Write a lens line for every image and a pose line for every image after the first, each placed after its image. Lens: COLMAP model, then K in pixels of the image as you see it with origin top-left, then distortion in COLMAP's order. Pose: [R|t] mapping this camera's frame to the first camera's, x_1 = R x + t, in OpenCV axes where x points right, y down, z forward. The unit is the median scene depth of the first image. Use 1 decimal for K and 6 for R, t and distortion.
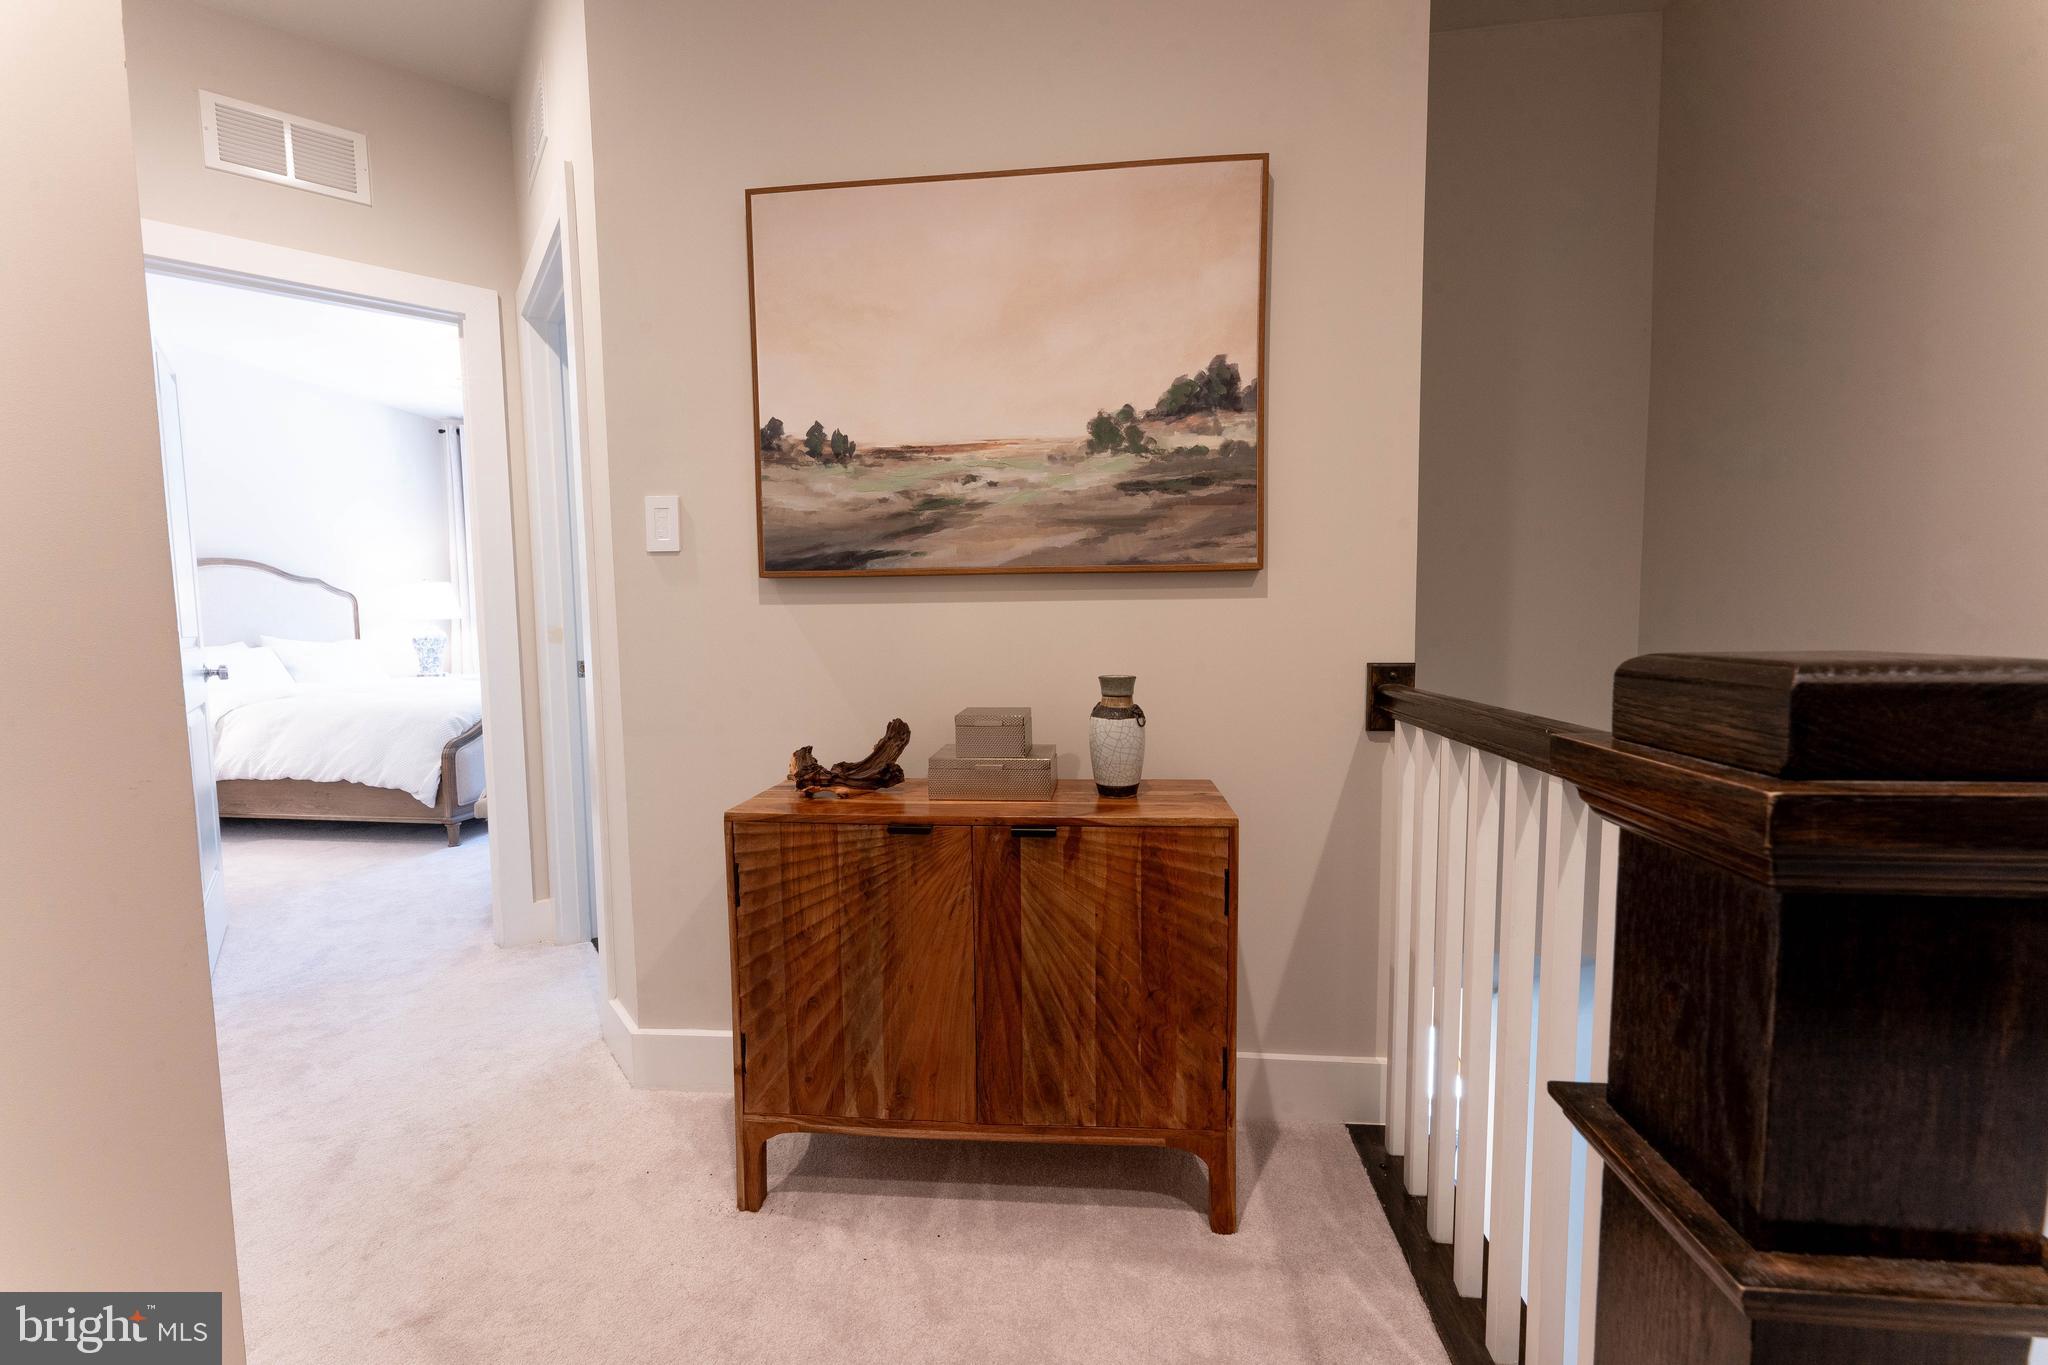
lens RADIAL K [[815.4, 0, 1024.0], [0, 815.4, 682.5], [0, 0, 1]] dist [0.000396, 0.000067]
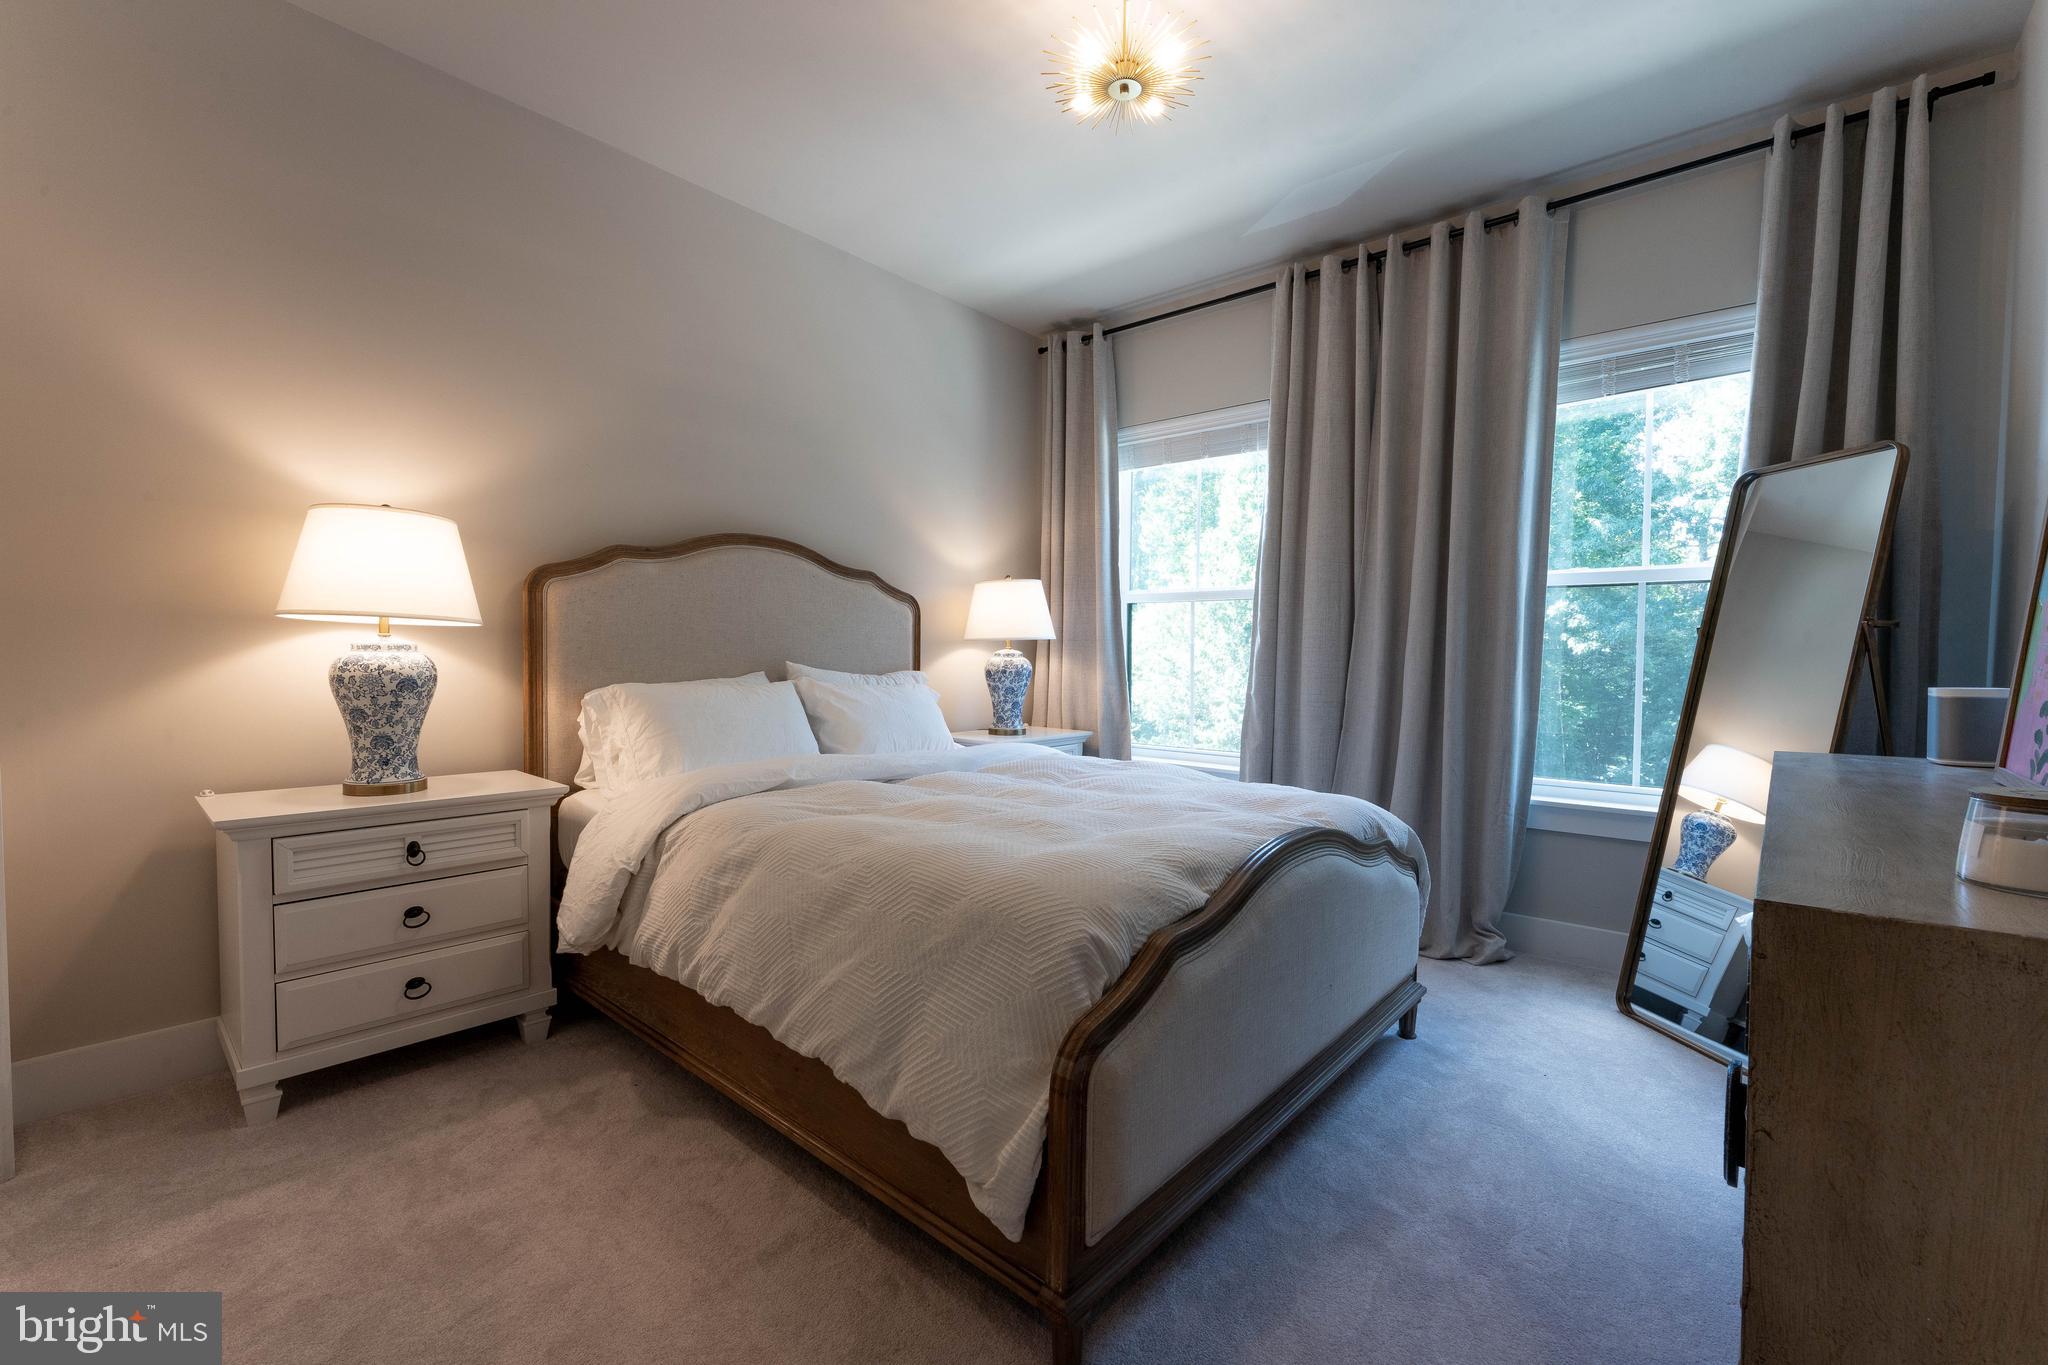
lens RADIAL K [[859.8, 0, 1024.0], [0, 859.8, 682.5], [0, 0, 1]] dist [-0.000329, -0.000008]
pose [[0.828611, 0.036689, -0.558622, -0.536639], [-0.059929, 0.997929, -0.023351, -0.046723], [0.556608, 0.052827, 0.829094, 0.705505]]
